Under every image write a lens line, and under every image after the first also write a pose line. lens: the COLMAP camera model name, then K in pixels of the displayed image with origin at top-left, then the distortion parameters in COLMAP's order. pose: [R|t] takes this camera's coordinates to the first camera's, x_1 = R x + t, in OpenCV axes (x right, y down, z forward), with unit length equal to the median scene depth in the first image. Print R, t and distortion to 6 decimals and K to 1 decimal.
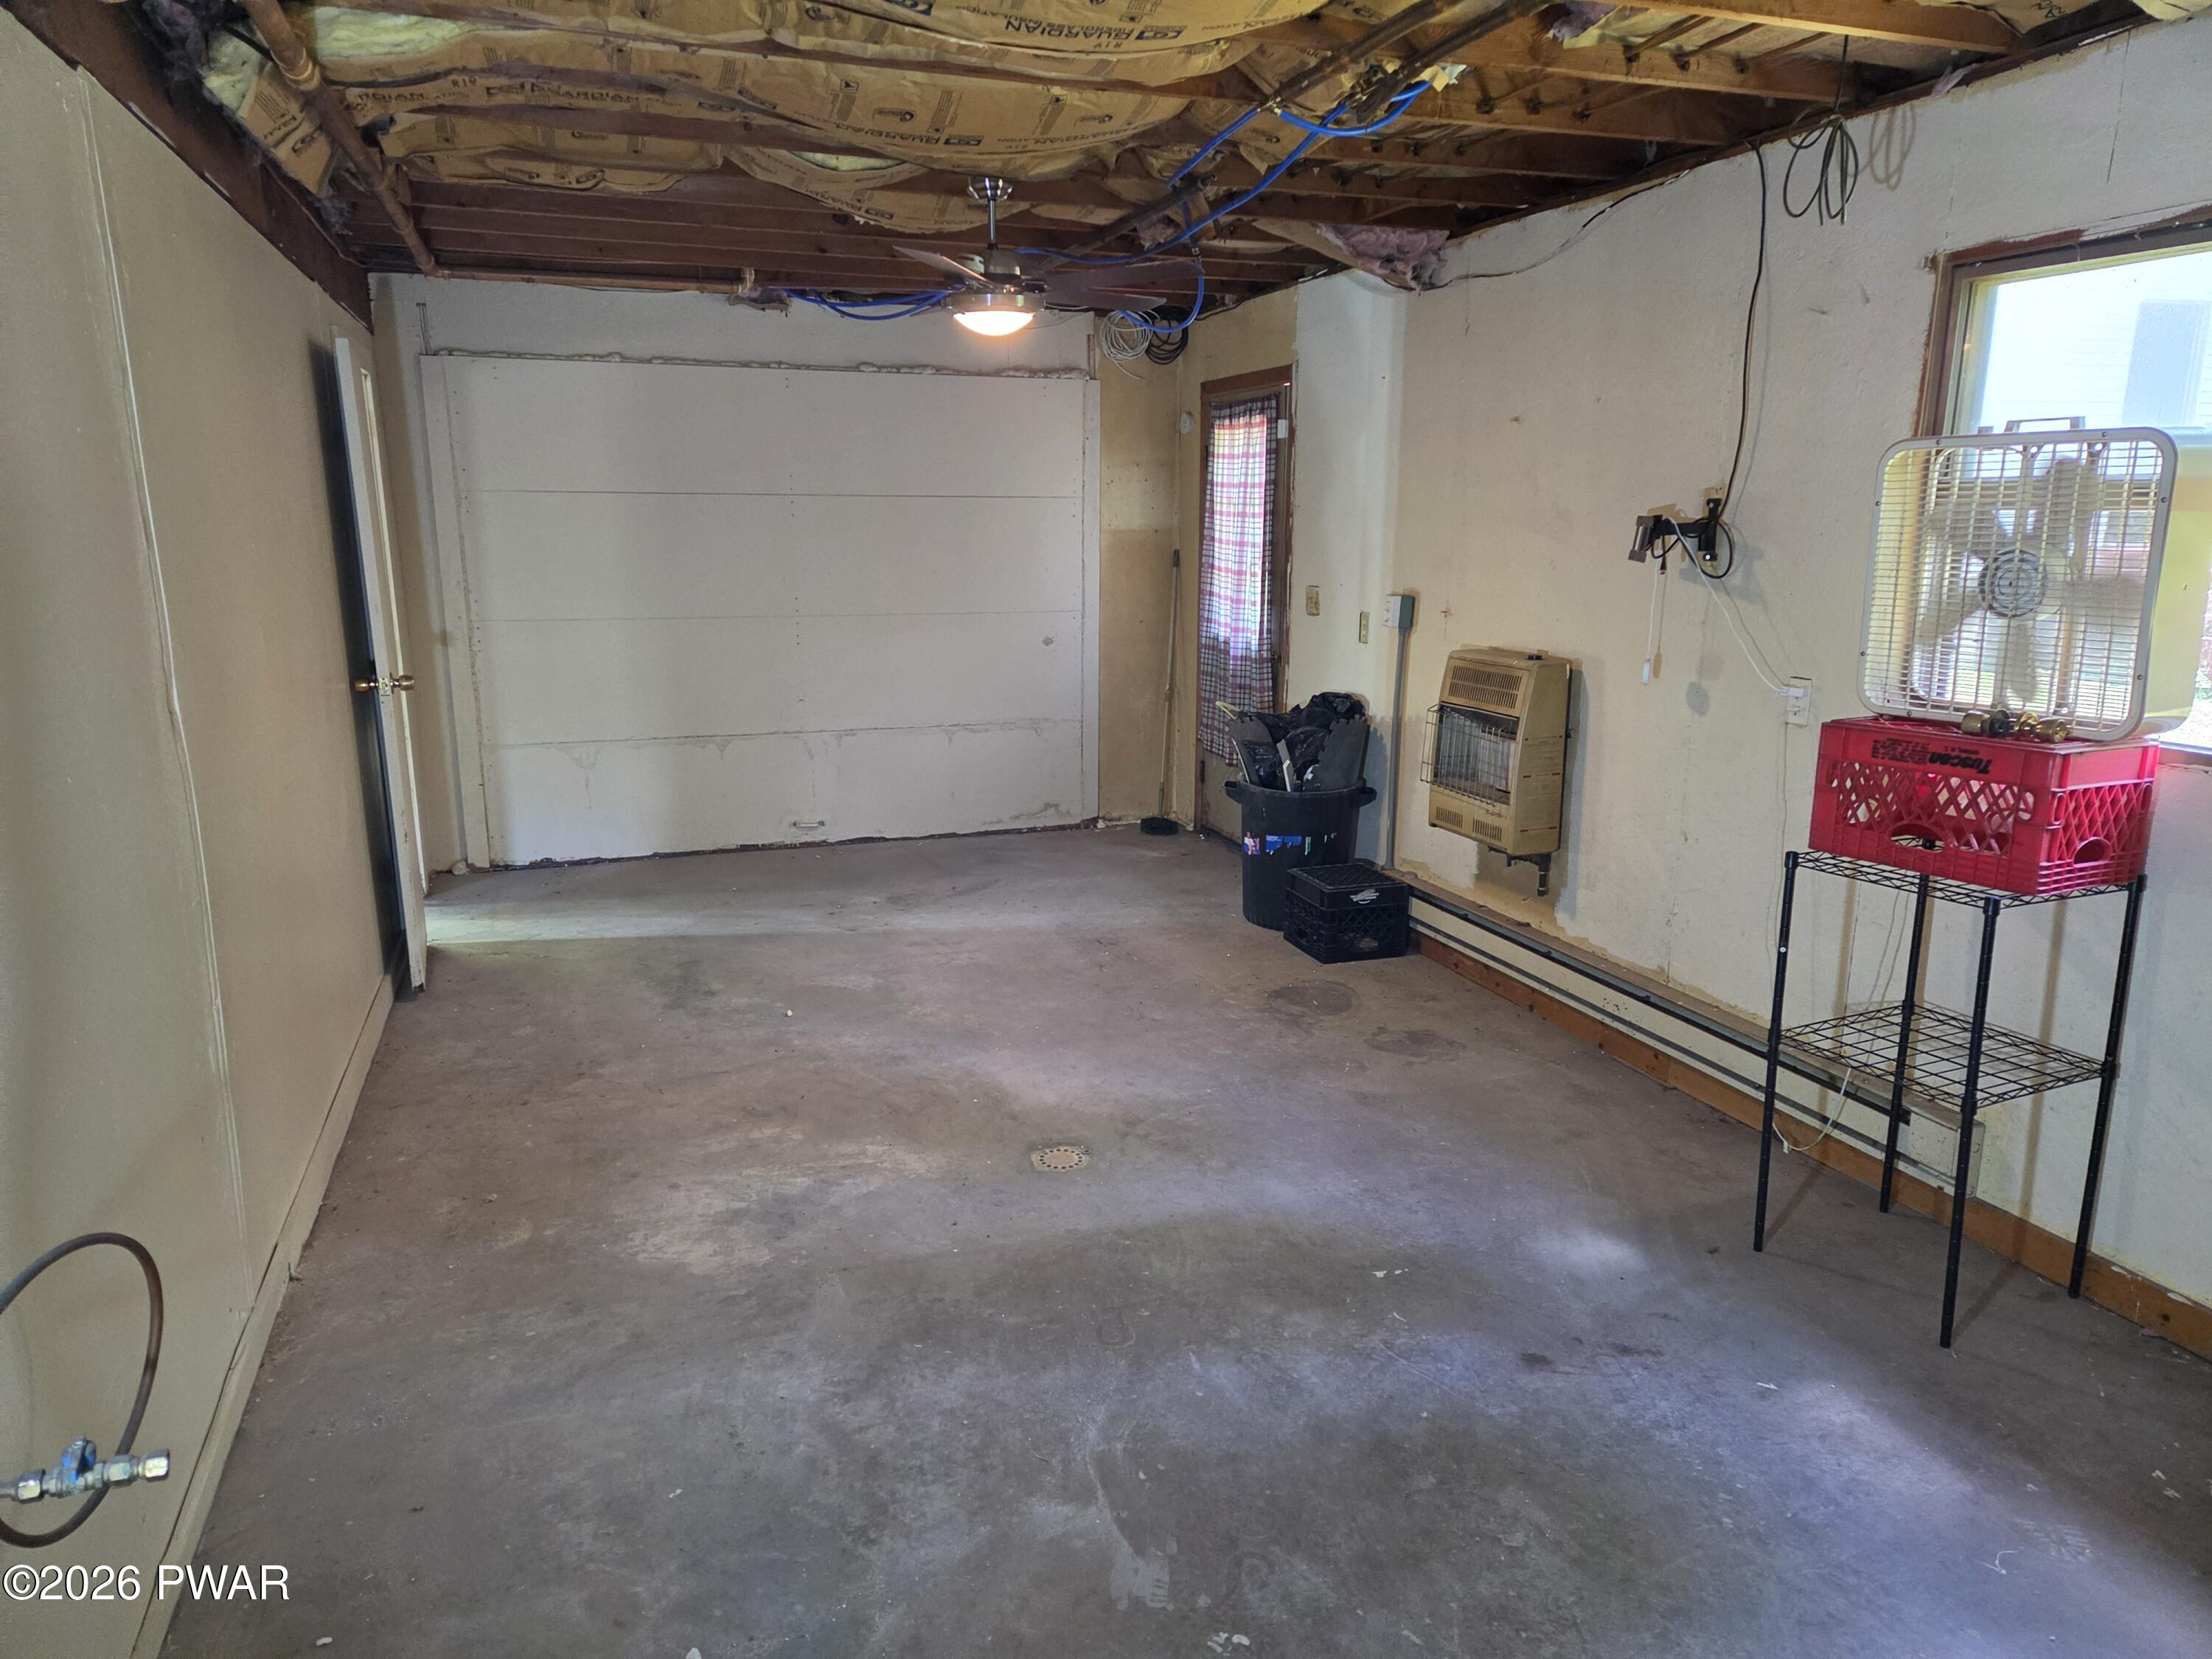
lens RADIAL K [[1481.4, 0, 1089.2], [0, 1481.4, 831.2], [0, 0, 1]] dist [0.079377, -0.059170]
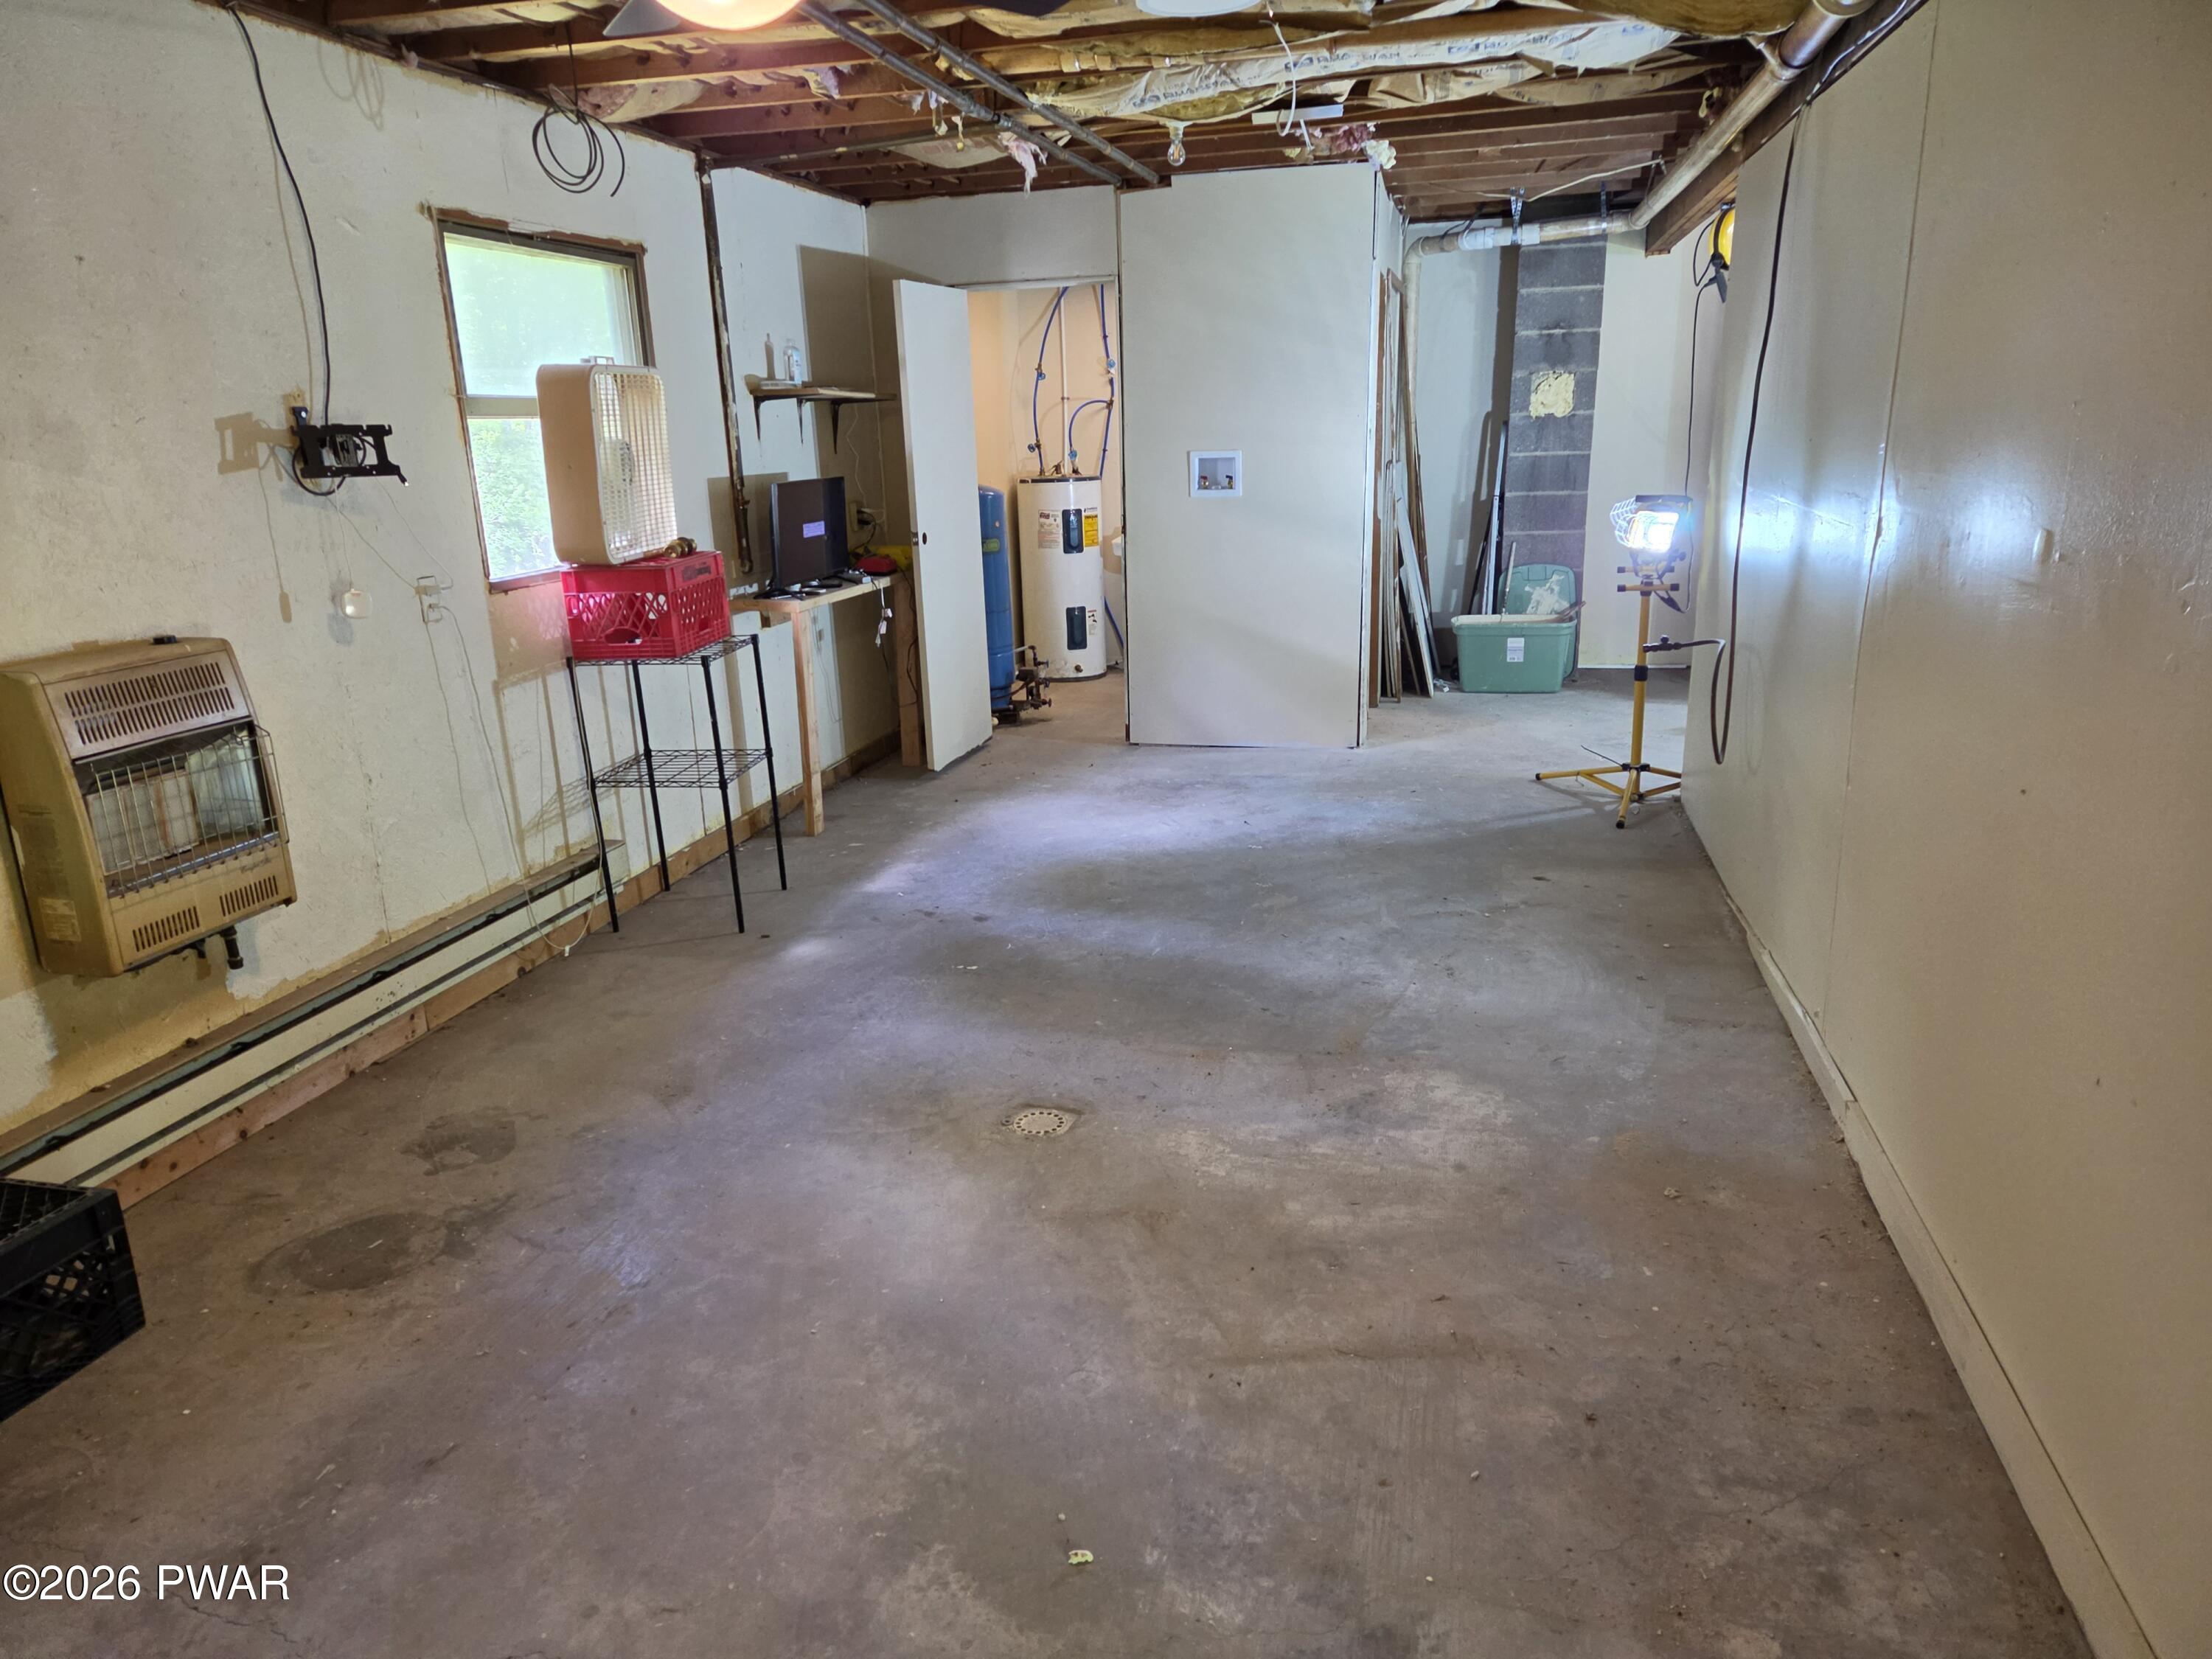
lens RADIAL K [[1481.4, 0, 1089.2], [0, 1481.4, 831.2], [0, 0, 1]] dist [0.079377, -0.059170]
pose [[-0.838999, -0.120177, 0.530695, -0.488721], [0.146029, 0.889798, 0.432360, -0.316166], [-0.524171, 0.440247, -0.728991, 1.517584]]
